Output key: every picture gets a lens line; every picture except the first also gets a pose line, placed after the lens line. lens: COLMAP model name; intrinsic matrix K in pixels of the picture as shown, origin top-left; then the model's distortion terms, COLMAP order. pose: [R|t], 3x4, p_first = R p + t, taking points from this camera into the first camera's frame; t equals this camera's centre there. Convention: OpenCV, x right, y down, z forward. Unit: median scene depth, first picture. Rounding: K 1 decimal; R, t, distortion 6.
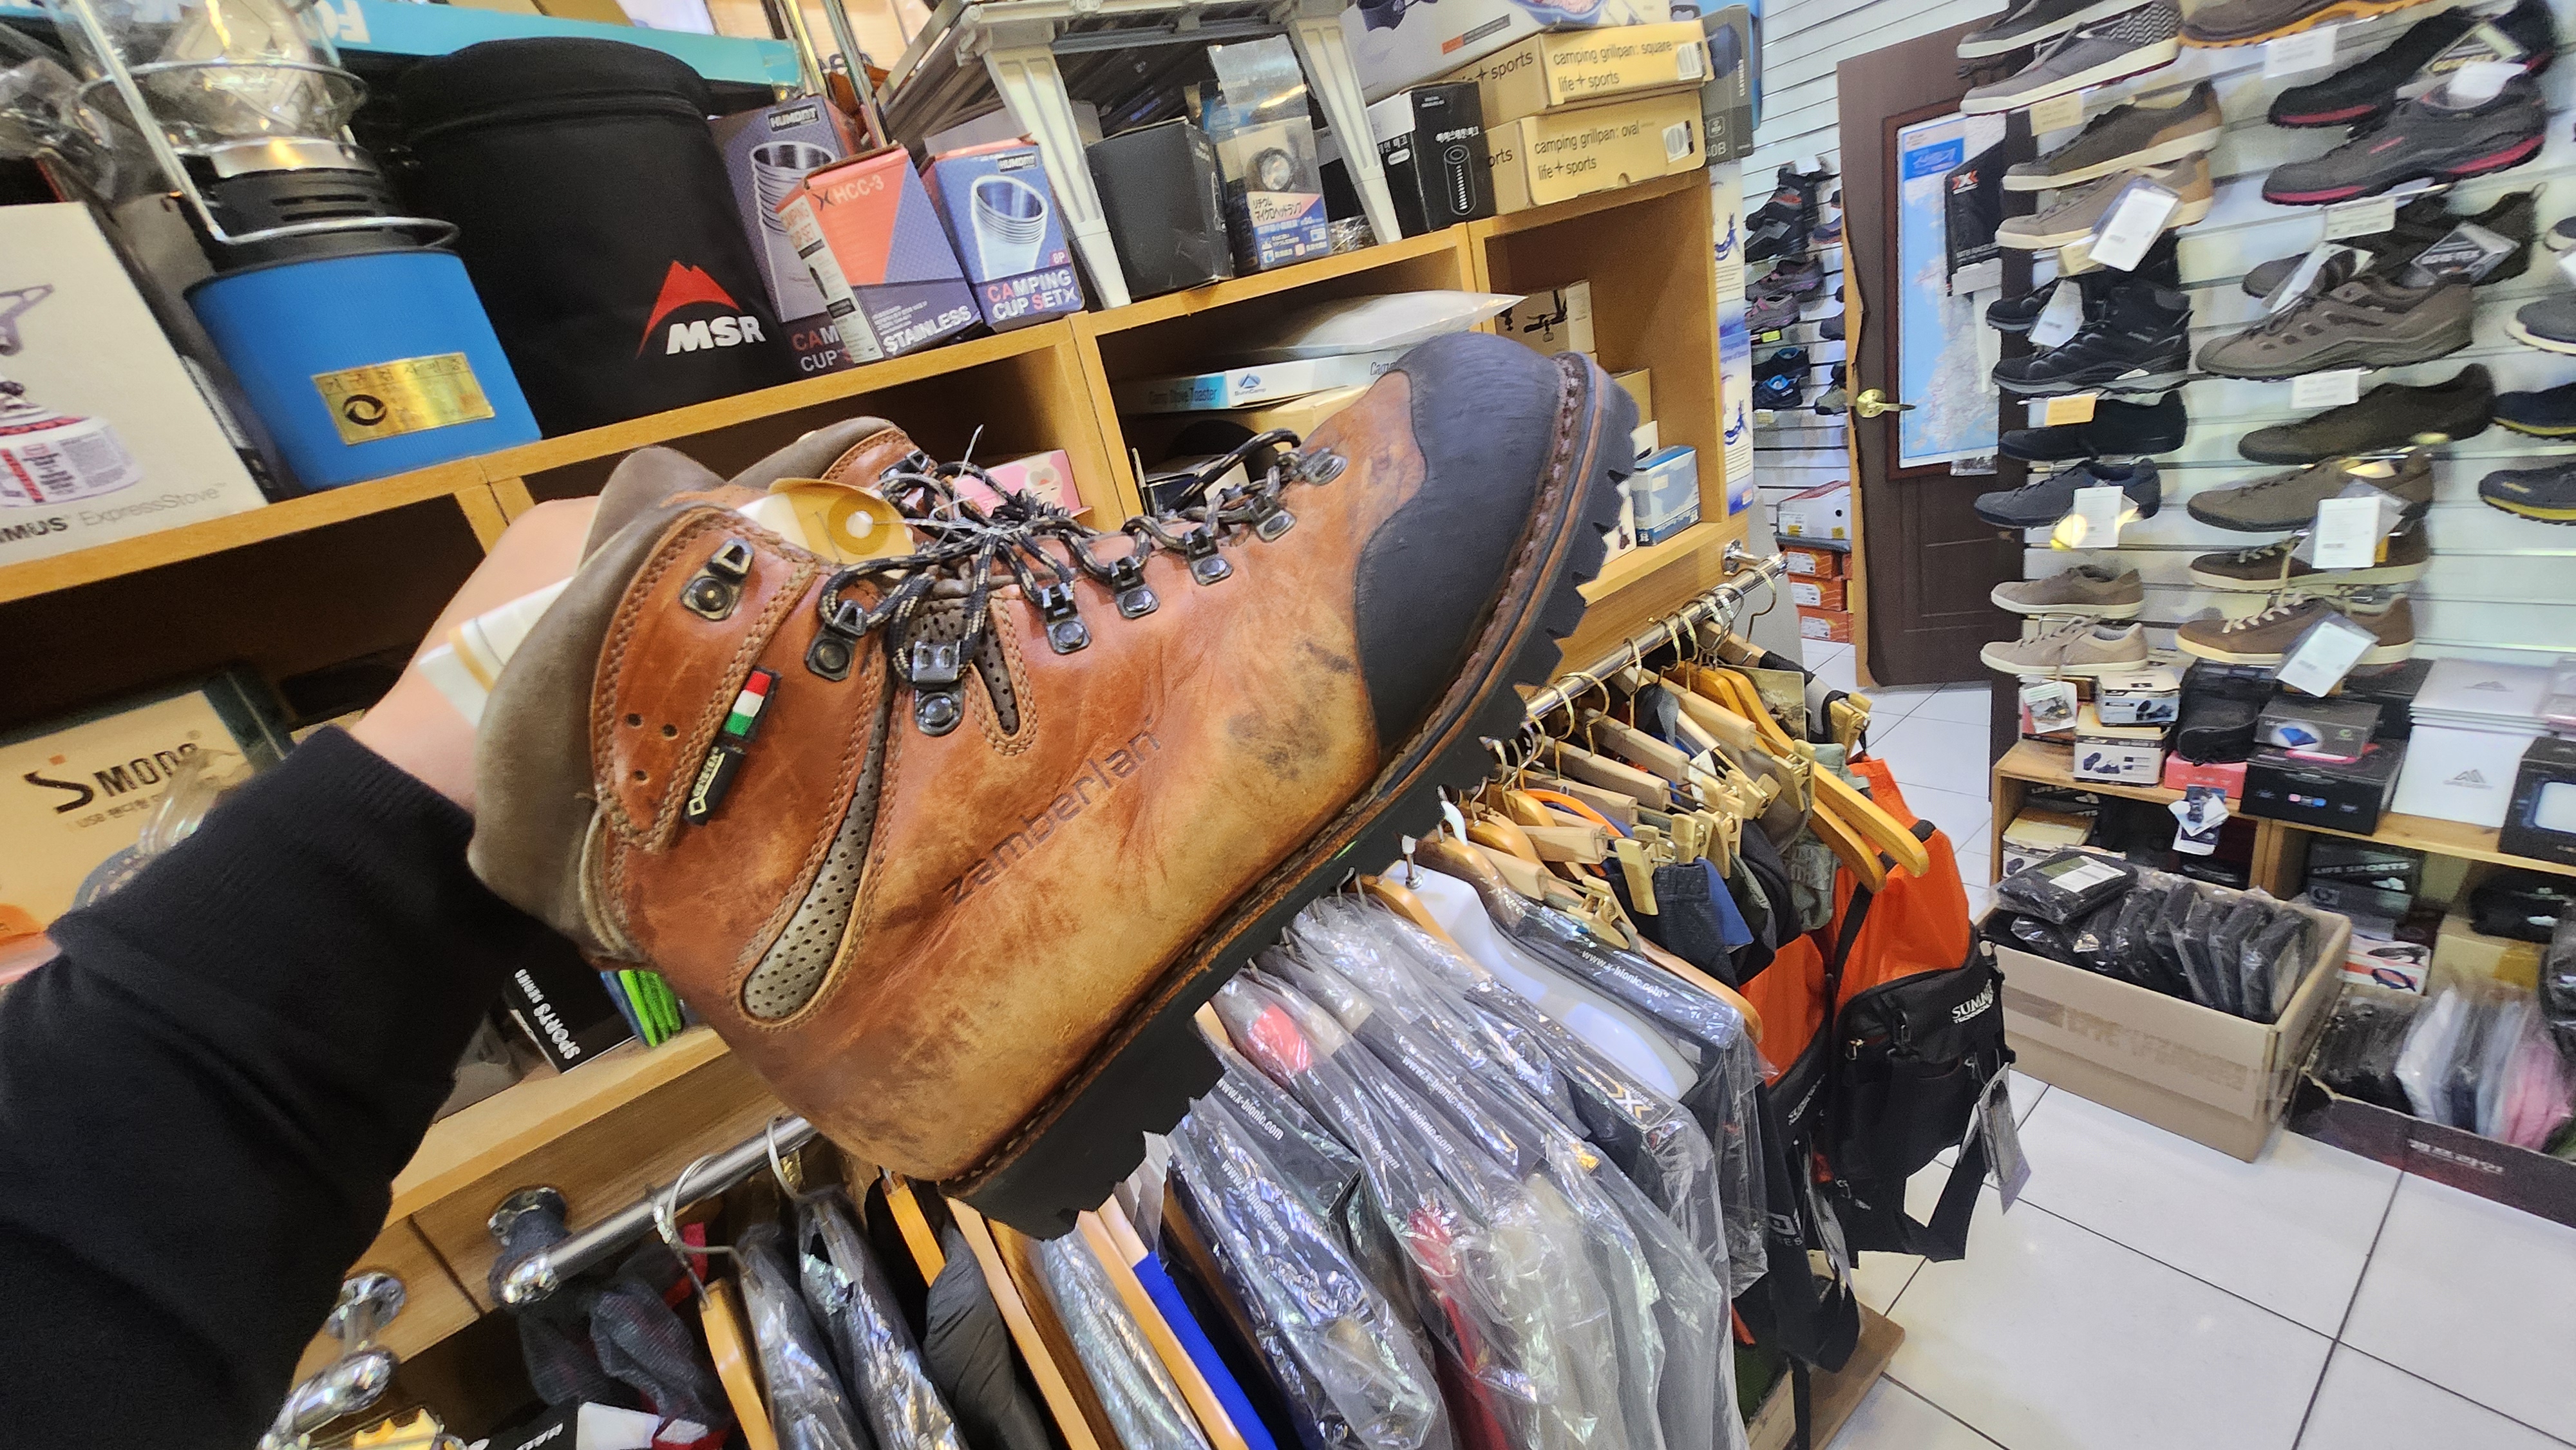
lens RADIAL K [[1013.8, 0, 1255.2], [0, 1013.8, 739.4], [0, 0, 1]] dist [-0.001938, 0.000098]
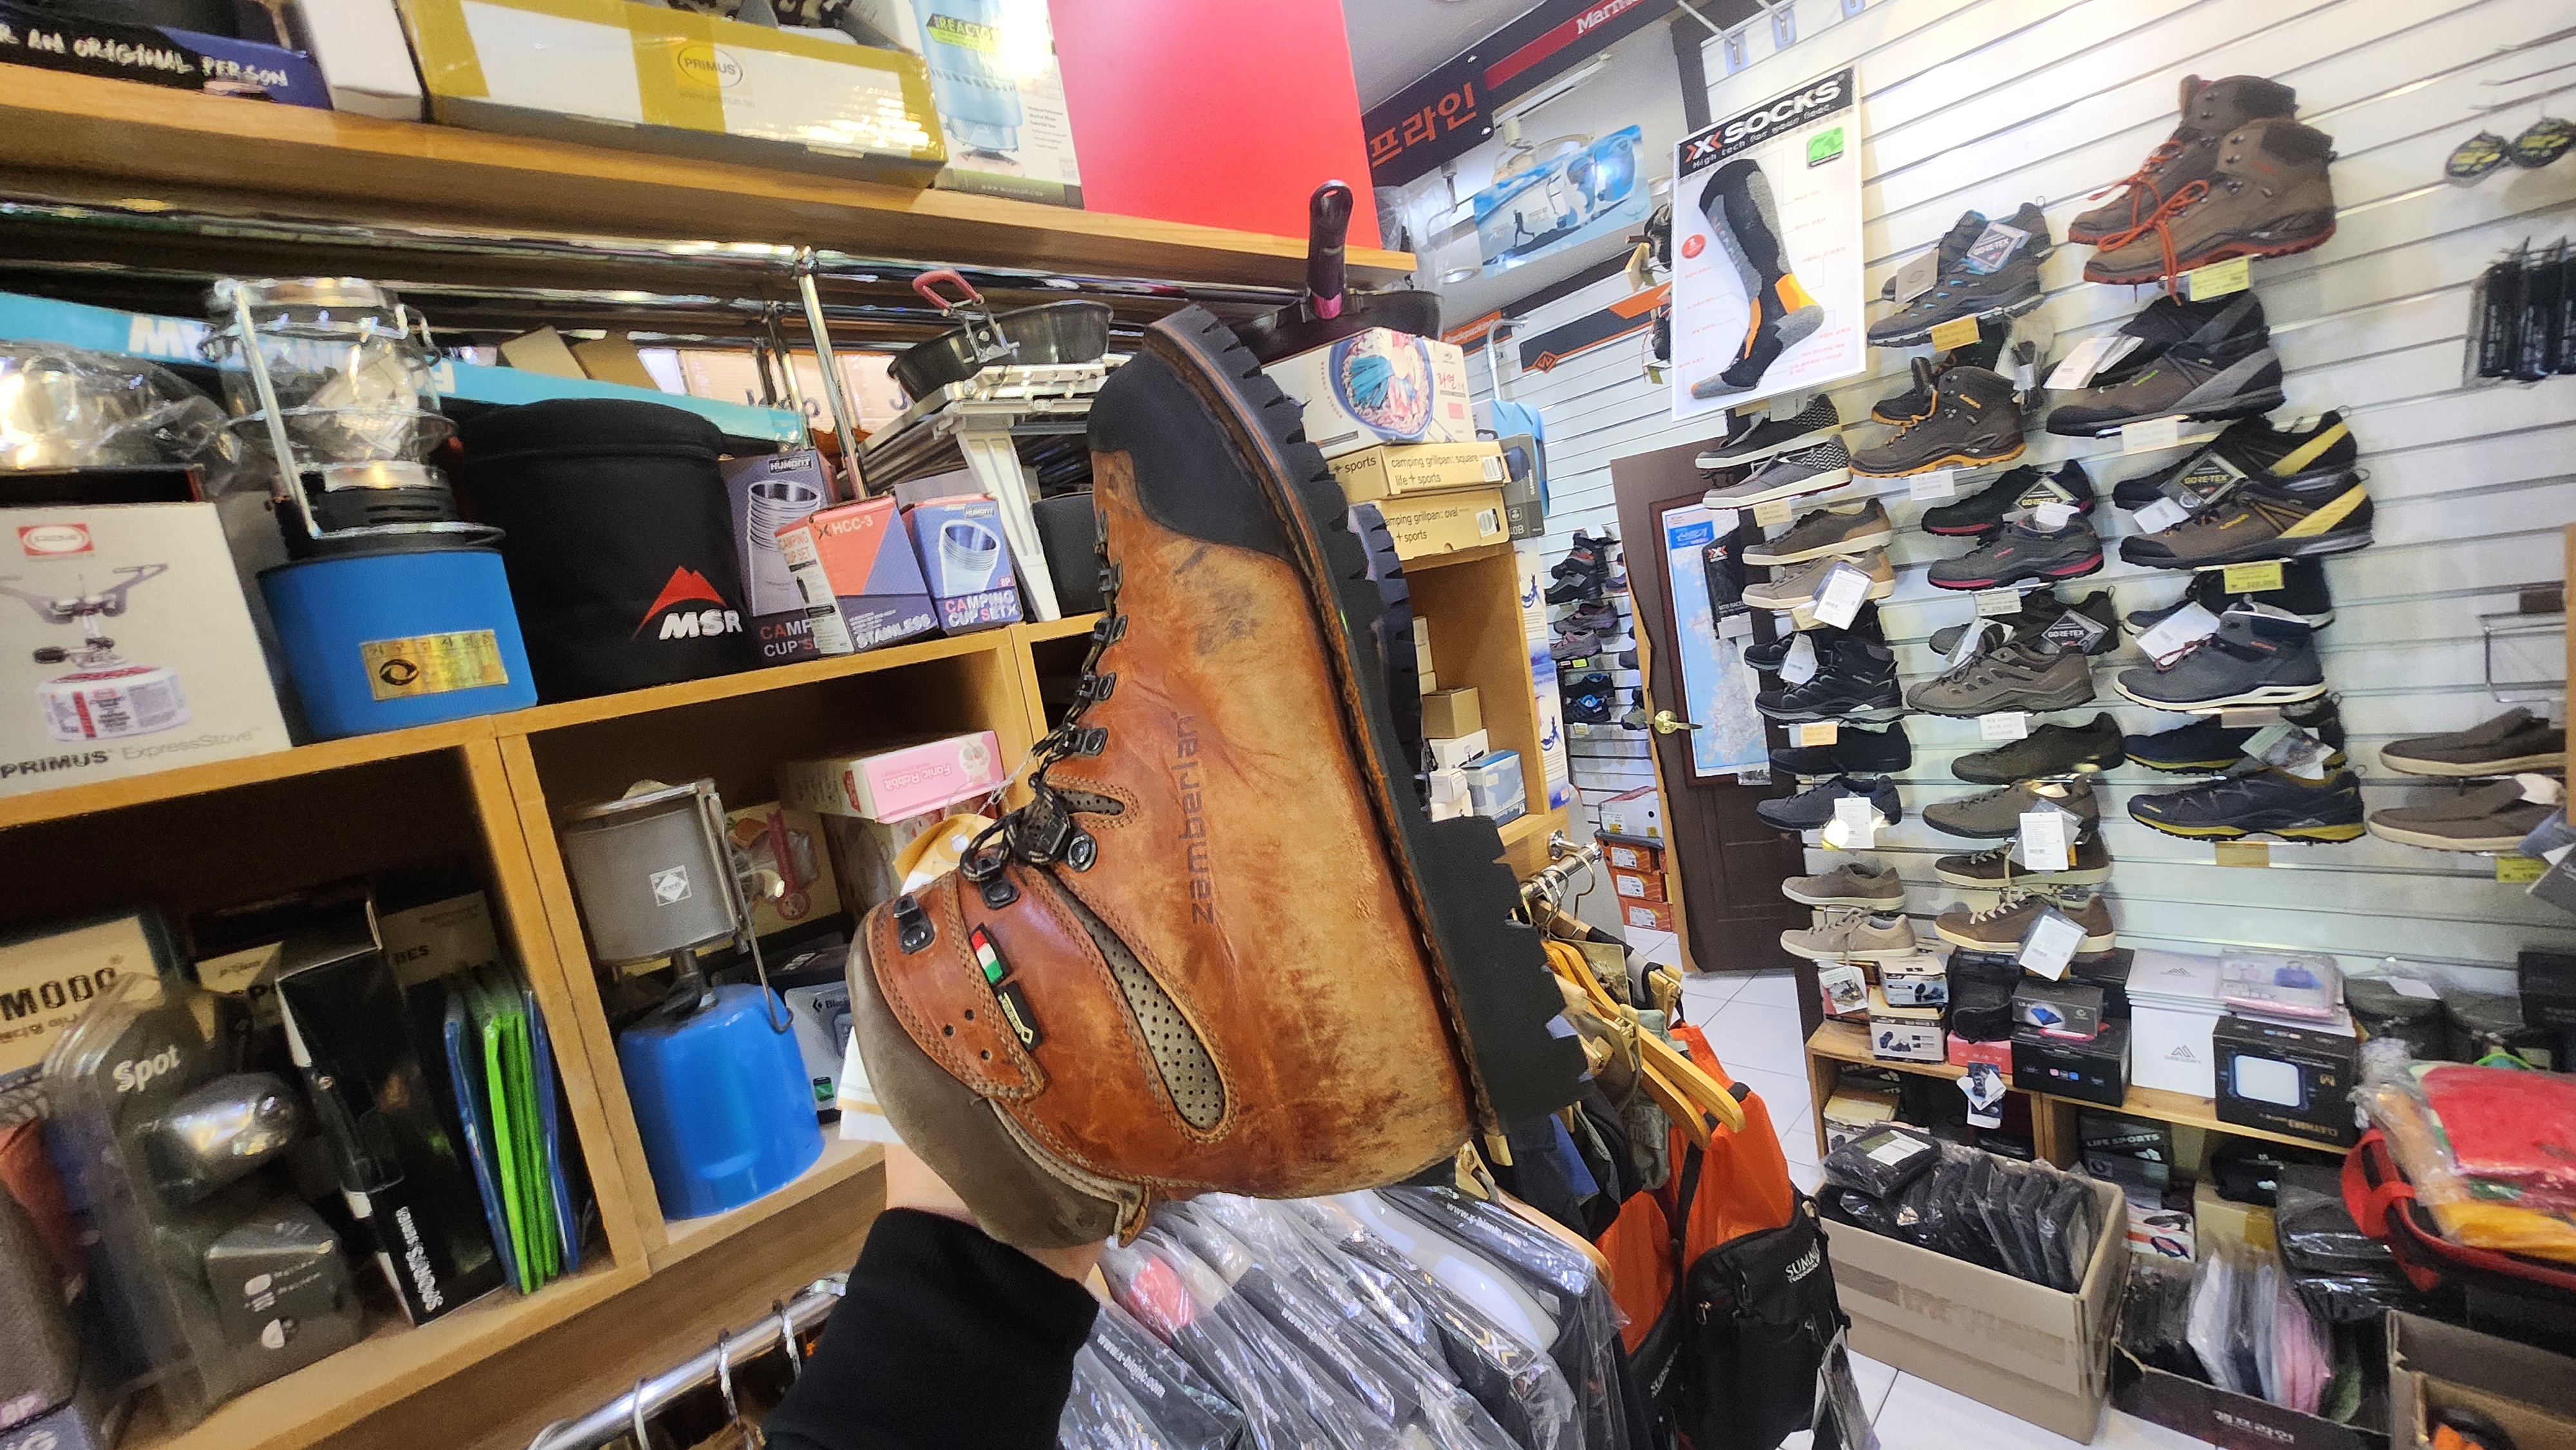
lens RADIAL K [[1013.8, 0, 1255.2], [0, 1013.8, 739.4], [0, 0, 1]] dist [-0.001938, 0.000098]
pose [[0.990671, 0.040378, 0.130156, -0.029538], [-0.002702, 0.960728, -0.277480, 0.031147], [-0.136249, 0.274539, 0.951874, -0.102022]]
